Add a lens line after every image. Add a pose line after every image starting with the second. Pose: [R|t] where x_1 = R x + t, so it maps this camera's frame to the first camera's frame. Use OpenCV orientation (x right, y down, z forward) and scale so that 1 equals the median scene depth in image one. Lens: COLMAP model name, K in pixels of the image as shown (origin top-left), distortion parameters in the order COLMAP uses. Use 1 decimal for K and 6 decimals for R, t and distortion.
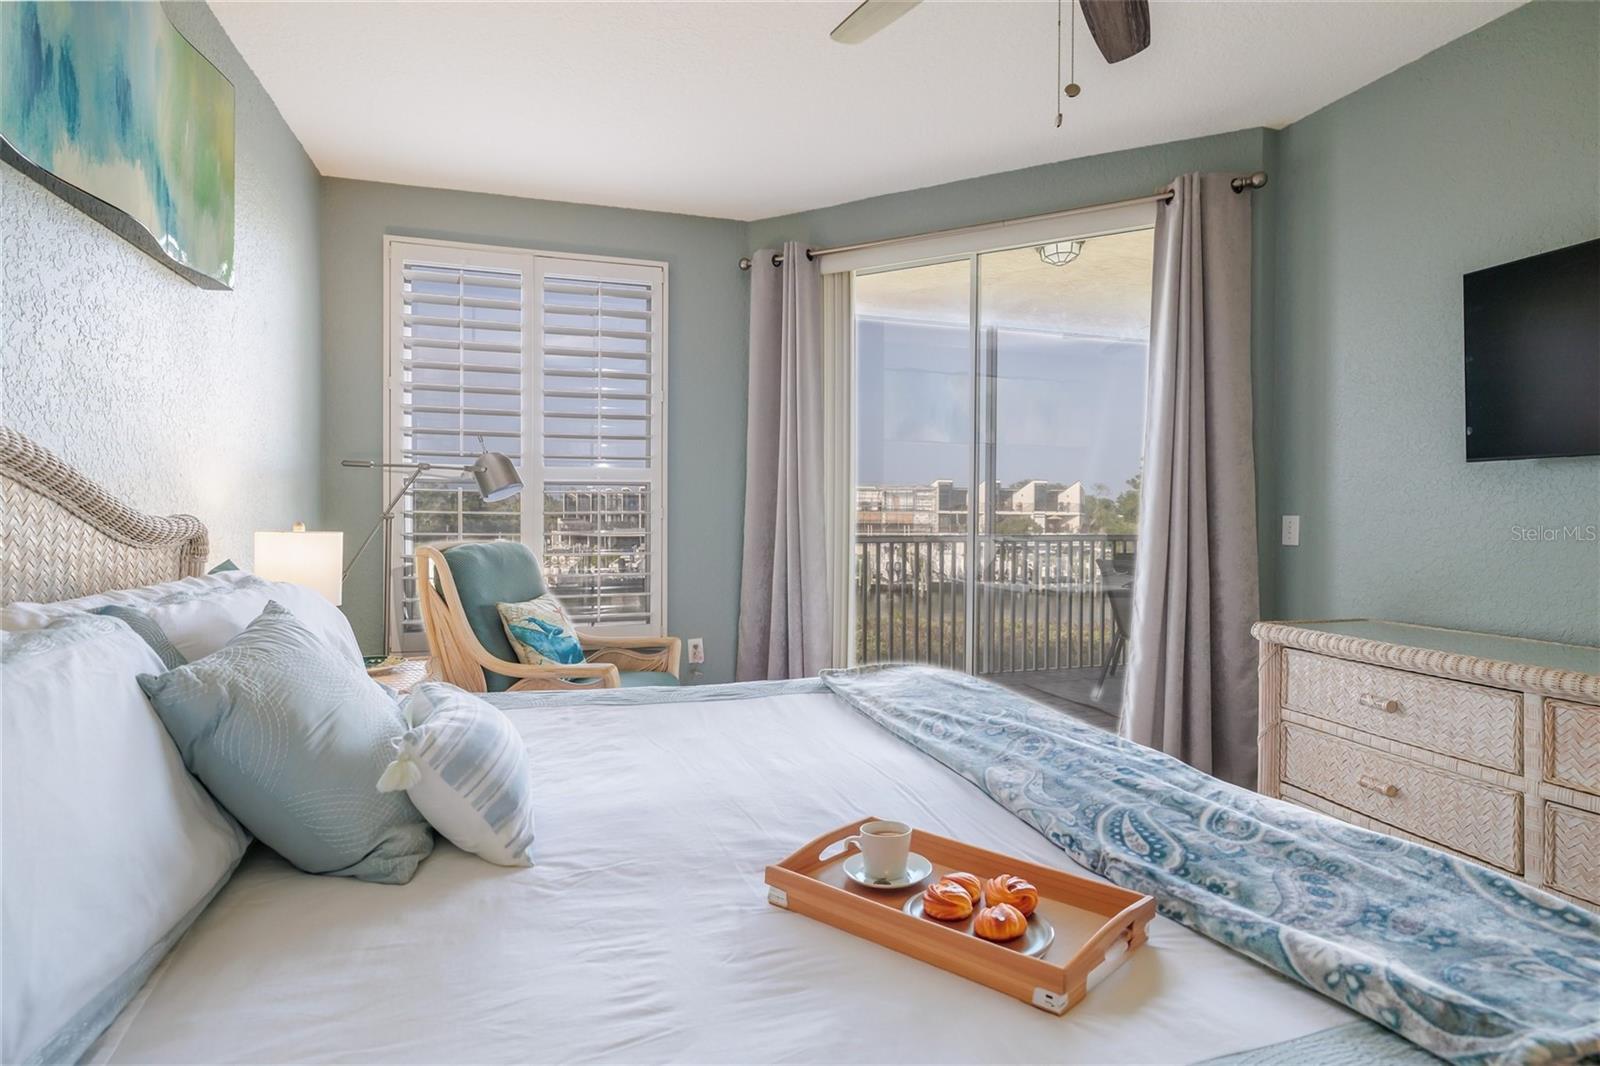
lens RADIAL K [[781.4, 0, 799.4], [0, 781.4, 523.2], [0, 0, 1]] dist [-0.001151, 0.001350]
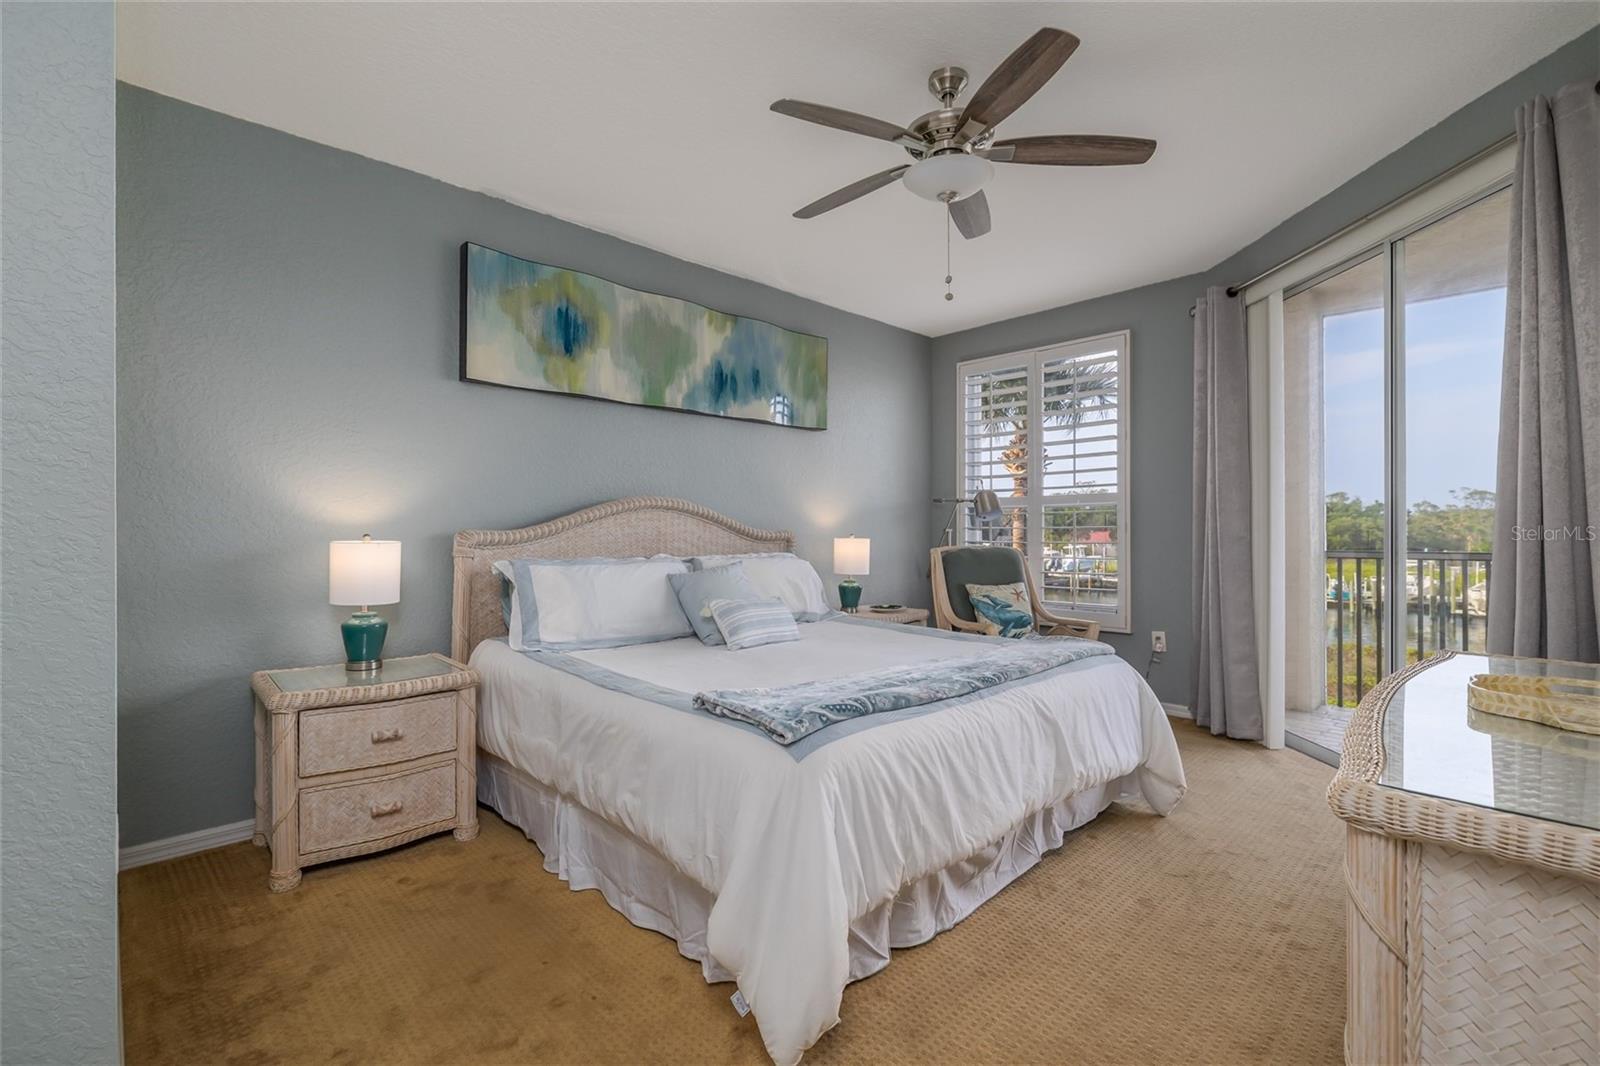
lens RADIAL K [[722.4, 0, 800.0], [0, 722.4, 533.0], [0, 0, 1]] dist [-0.012059, -0.000032]
pose [[0.452040, -0.001406, -0.891996, 0.801160], [-0.004408, 0.999983, -0.003811, 0.002832], [0.891987, 0.005654, 0.452026, 0.002812]]
